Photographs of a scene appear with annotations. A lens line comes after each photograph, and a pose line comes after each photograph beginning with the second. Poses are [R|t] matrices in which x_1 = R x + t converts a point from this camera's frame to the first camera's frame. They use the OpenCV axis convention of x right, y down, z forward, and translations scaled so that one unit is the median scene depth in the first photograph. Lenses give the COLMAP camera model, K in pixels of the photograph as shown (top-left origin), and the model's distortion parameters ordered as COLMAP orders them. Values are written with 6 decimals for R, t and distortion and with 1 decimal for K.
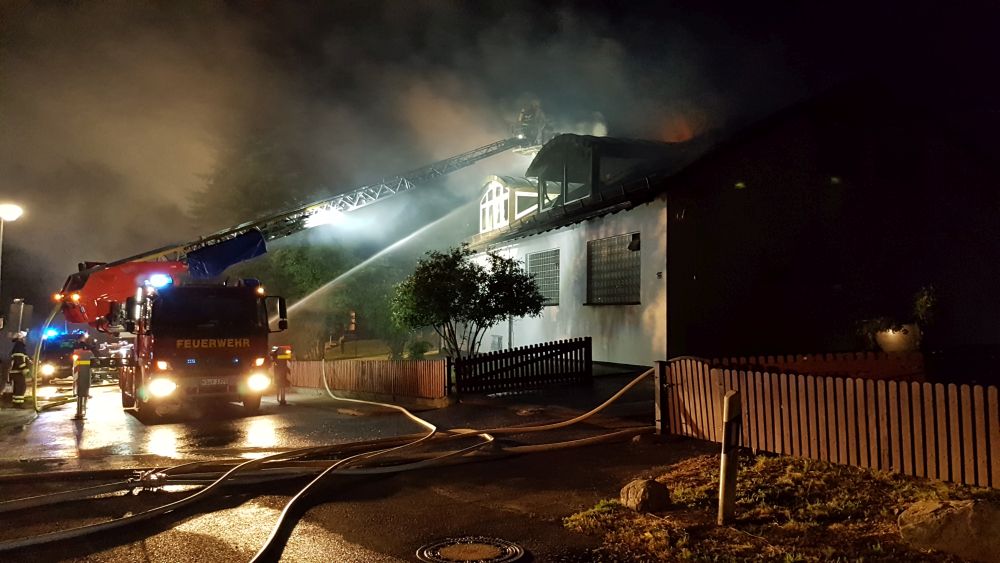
lens RADIAL K [[758.2, 0, 501.3], [0, 758.2, 293.1], [0, 0, 1]] dist [0.057212, 0.000640]
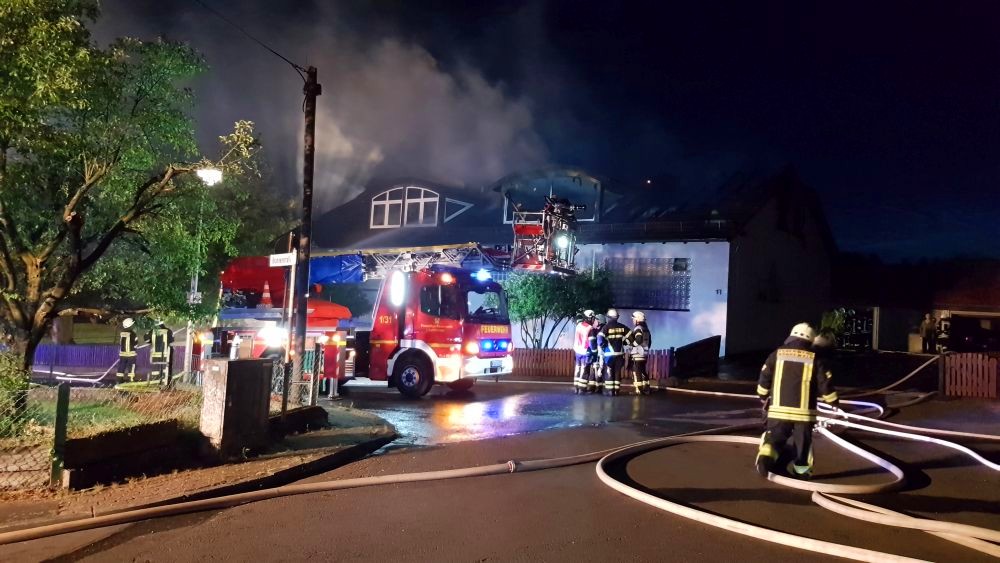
lens RADIAL K [[779.4, 0, 500.0], [0, 779.4, 281.5], [0, 0, 1]] dist [0.040666, -0.004487]
pose [[0.828093, 0.071090, 0.556065, -0.898115], [-0.065518, 0.997402, -0.029943, 0.025913], [-0.556749, -0.011637, 0.830599, 0.042816]]
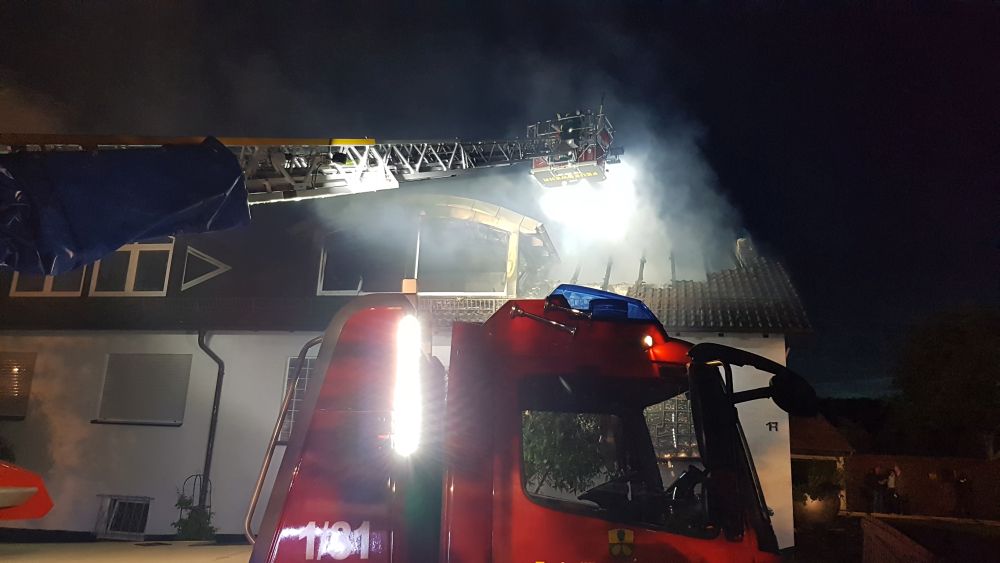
lens RADIAL K [[779.4, 0, 500.0], [0, 779.4, 281.5], [0, 0, 1]] dist [0.040666, -0.004487]
pose [[0.511781, 0.222047, 0.829925, -0.606960], [-0.064106, 0.973199, -0.220849, 0.022987], [-0.856721, 0.059823, 0.512299, 0.810614]]
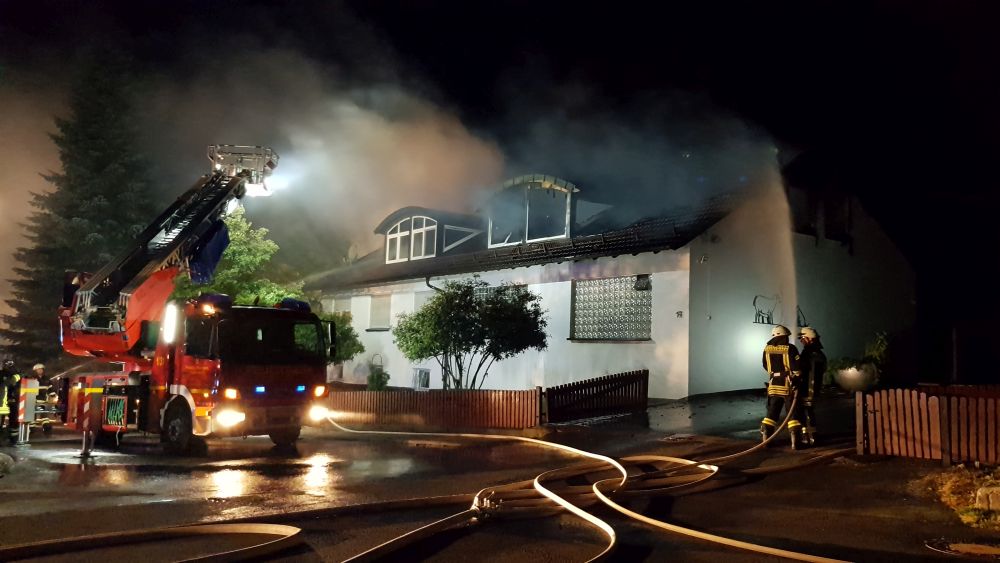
lens RADIAL K [[779.4, 0, 500.0], [0, 779.4, 281.5], [0, 0, 1]] dist [0.040666, -0.004487]
pose [[0.950260, 0.051355, 0.307194, -0.375914], [-0.032153, 0.997218, -0.067248, 0.012753], [-0.309793, 0.054026, 0.949268, 0.017283]]
